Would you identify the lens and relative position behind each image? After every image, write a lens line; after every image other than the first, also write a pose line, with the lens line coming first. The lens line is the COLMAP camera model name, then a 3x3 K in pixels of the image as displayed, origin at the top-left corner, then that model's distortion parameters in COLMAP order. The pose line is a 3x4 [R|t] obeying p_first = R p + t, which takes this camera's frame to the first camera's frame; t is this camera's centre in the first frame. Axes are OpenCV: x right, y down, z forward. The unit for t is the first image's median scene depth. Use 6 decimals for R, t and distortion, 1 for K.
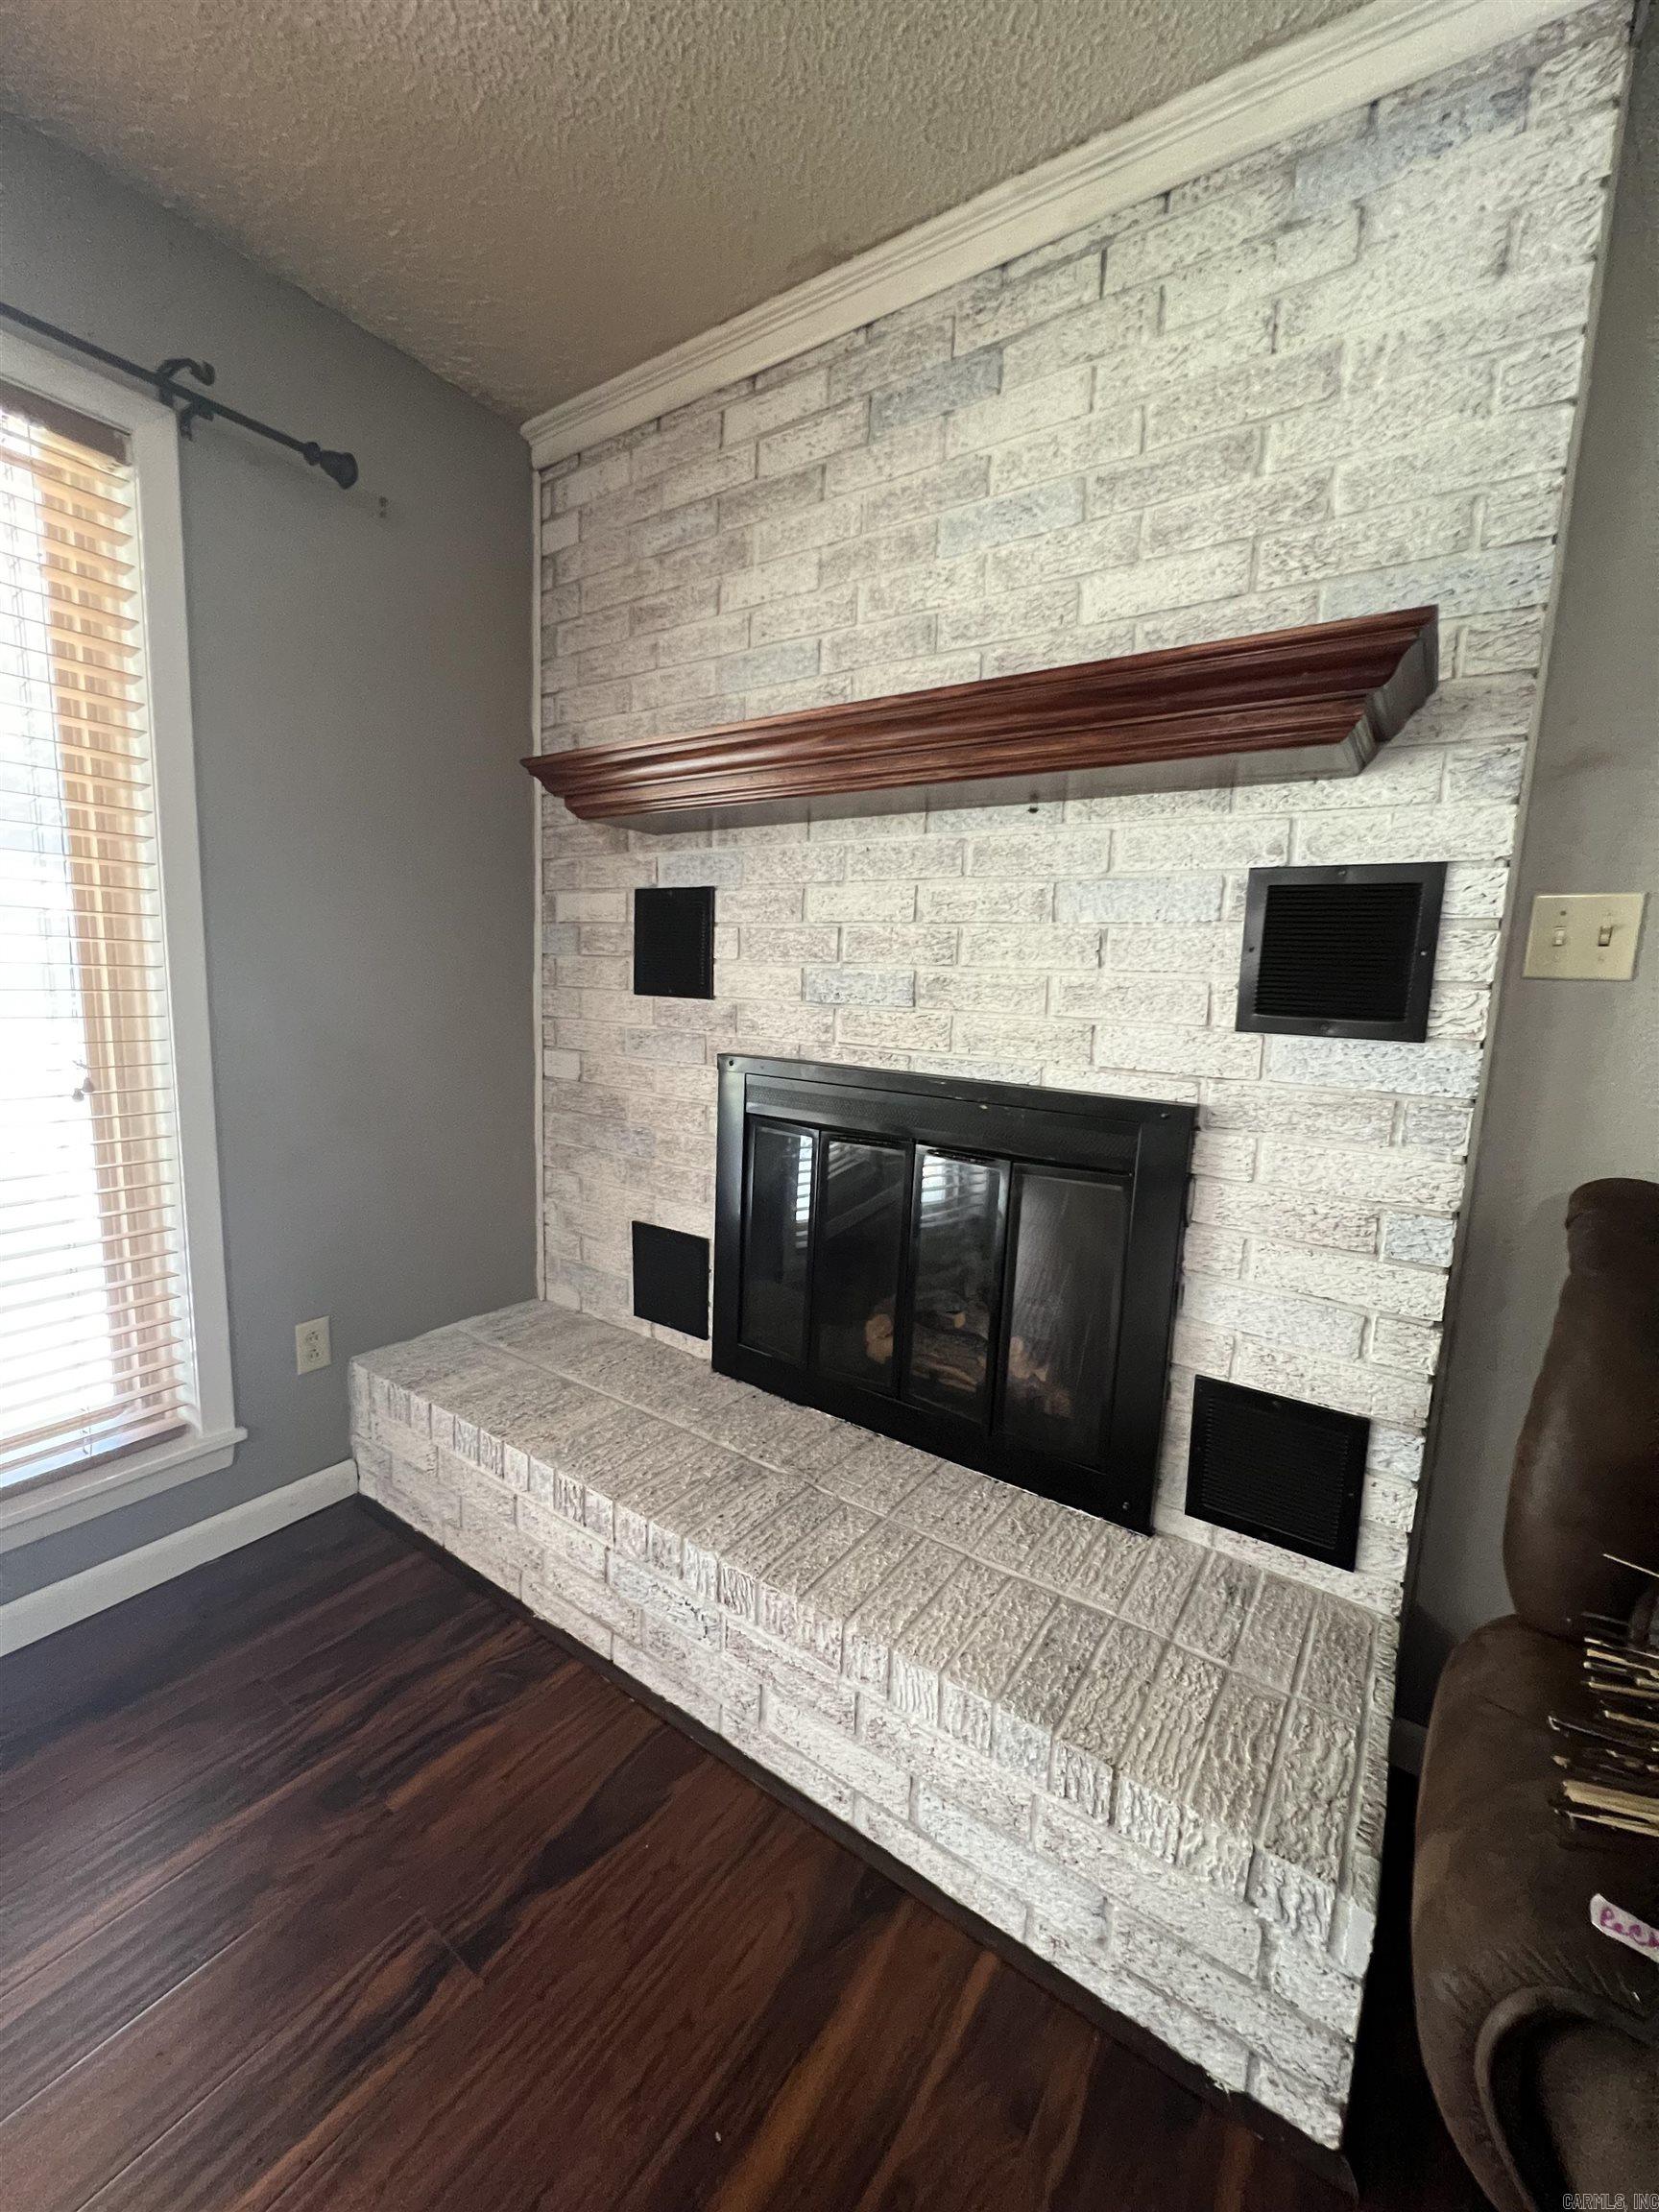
lens RADIAL K [[888.2, 0, 836.8], [0, 888.2, 1101.1], [0, 0, 1]] dist [-0.001534, 0.000036]
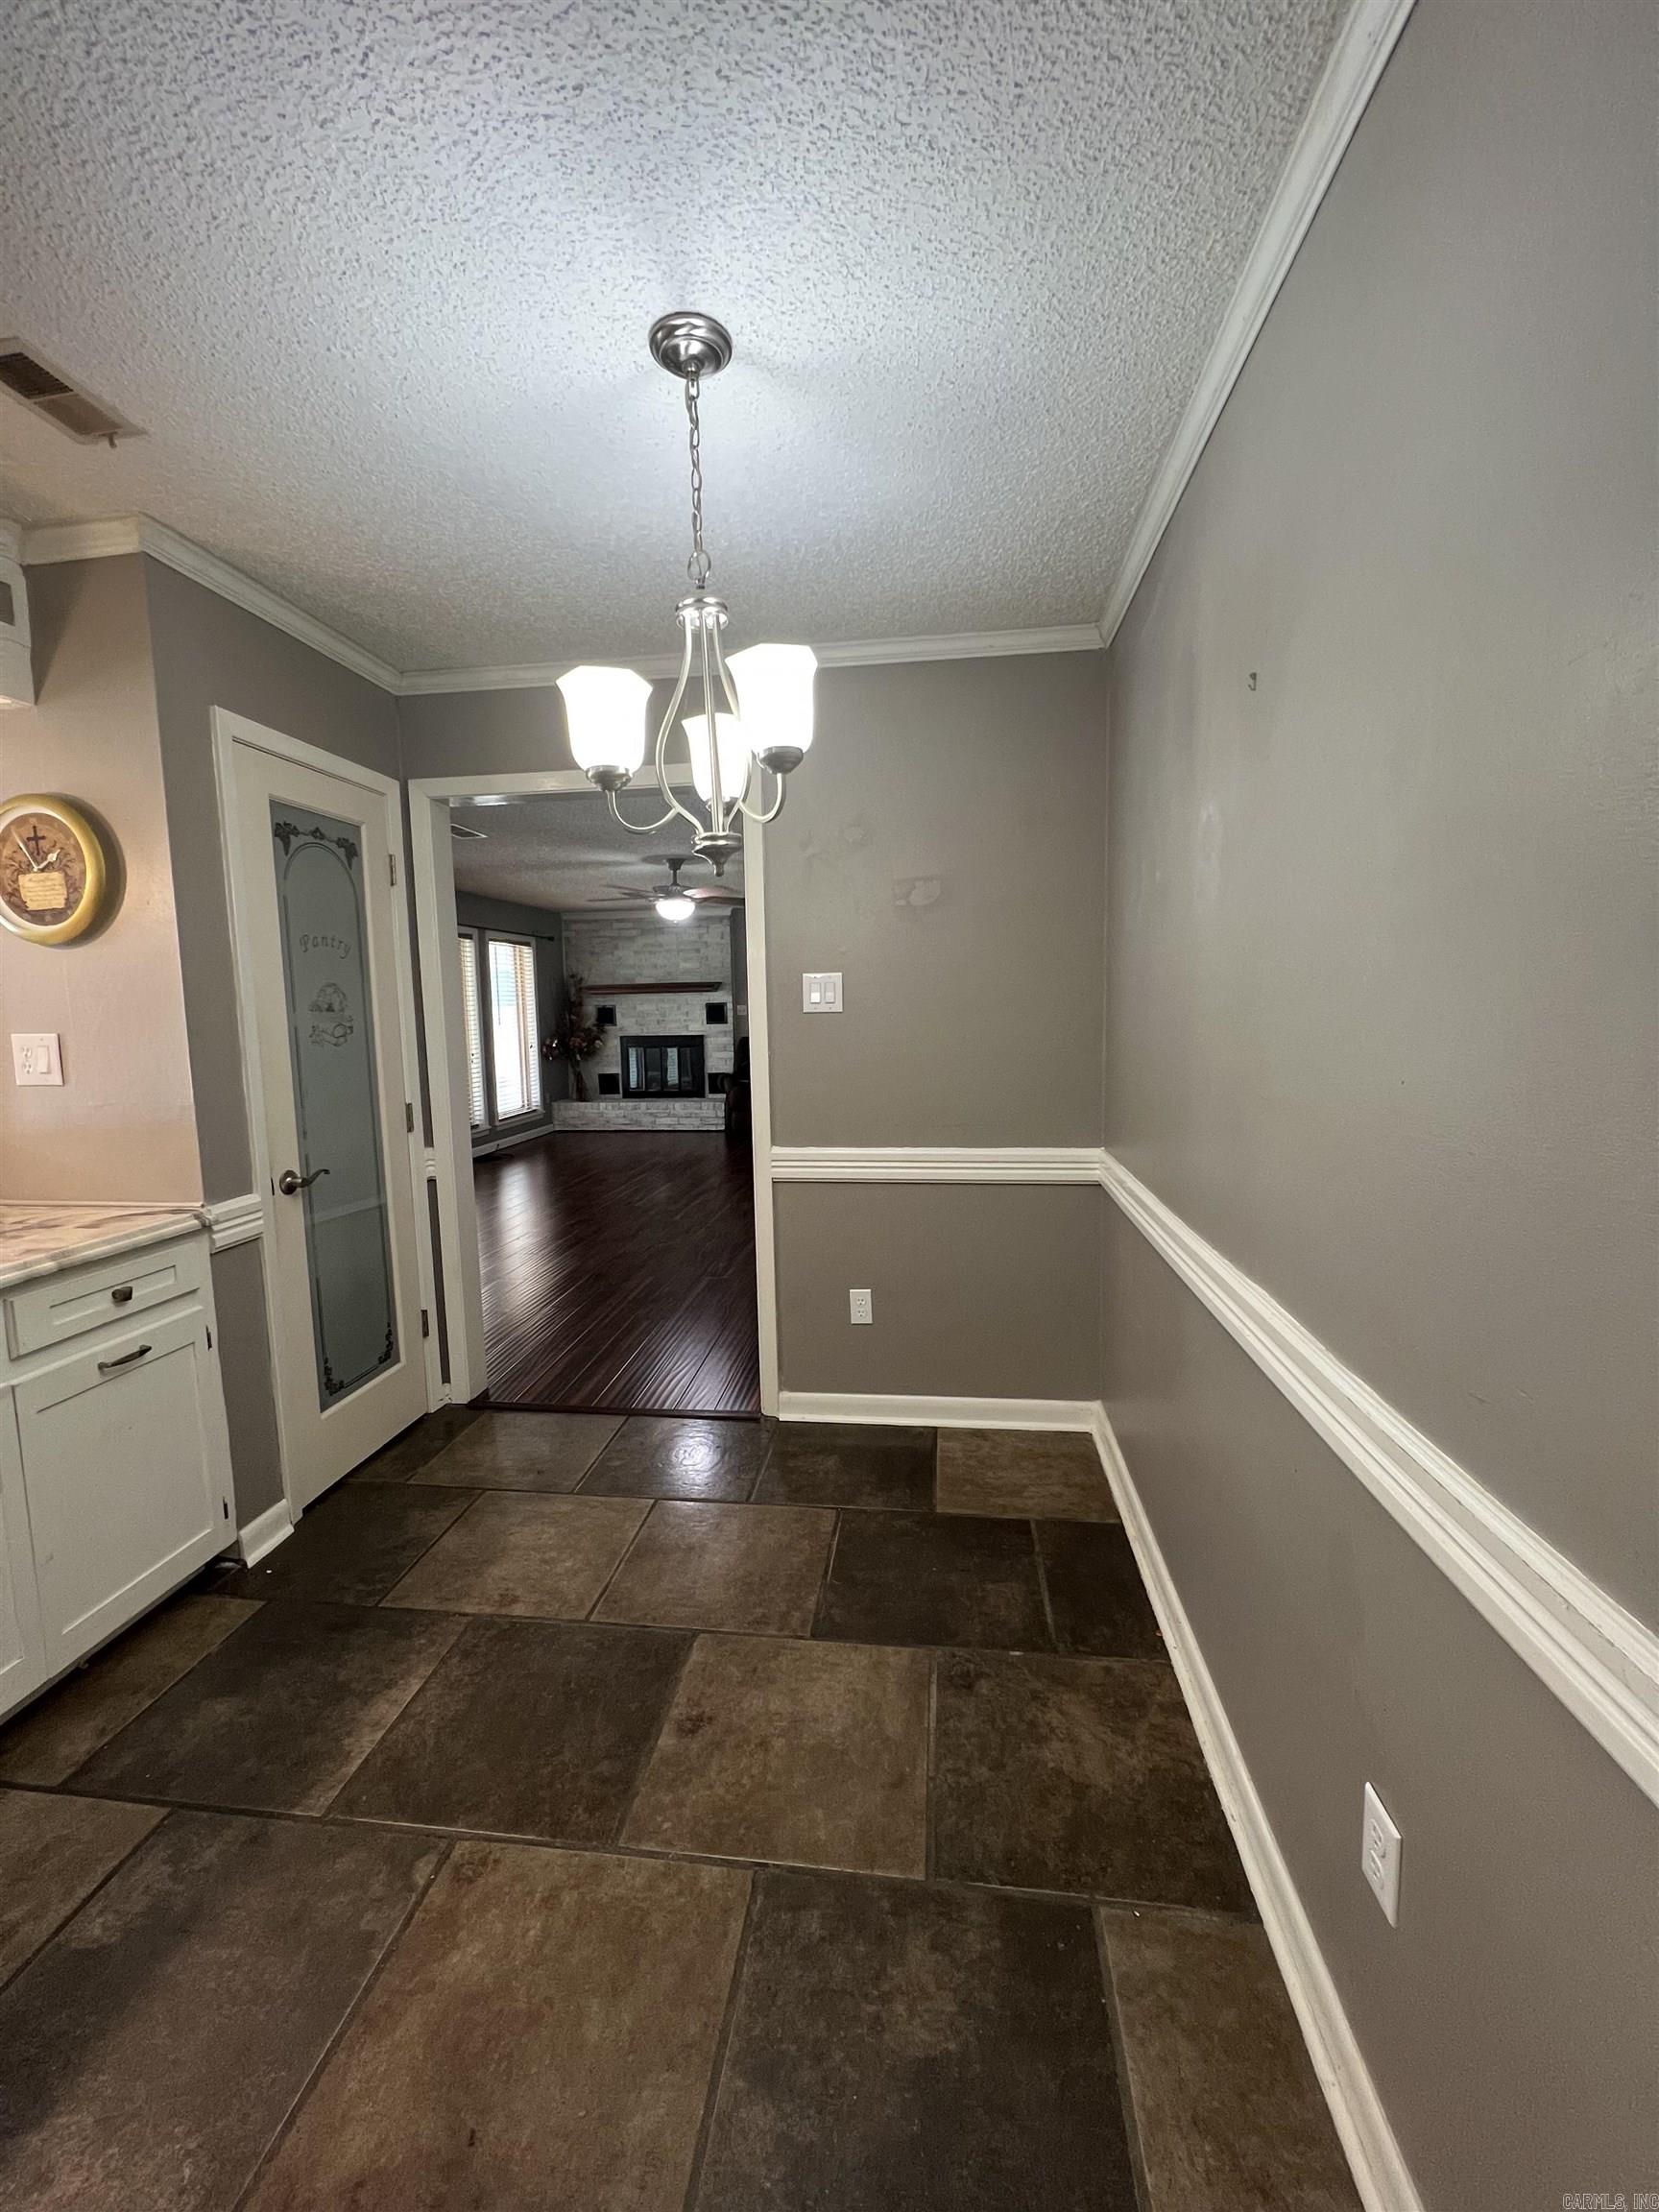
lens RADIAL K [[888.2, 0, 832.1], [0, 888.2, 1101.3], [0, 0, 1]] dist [-0.001534, 0.000036]
pose [[0.888322, -0.101638, 0.447833, -1.828145], [0.118359, 0.992926, -0.009428, 0.687756], [-0.443706, 0.061380, 0.894068, -5.523339]]
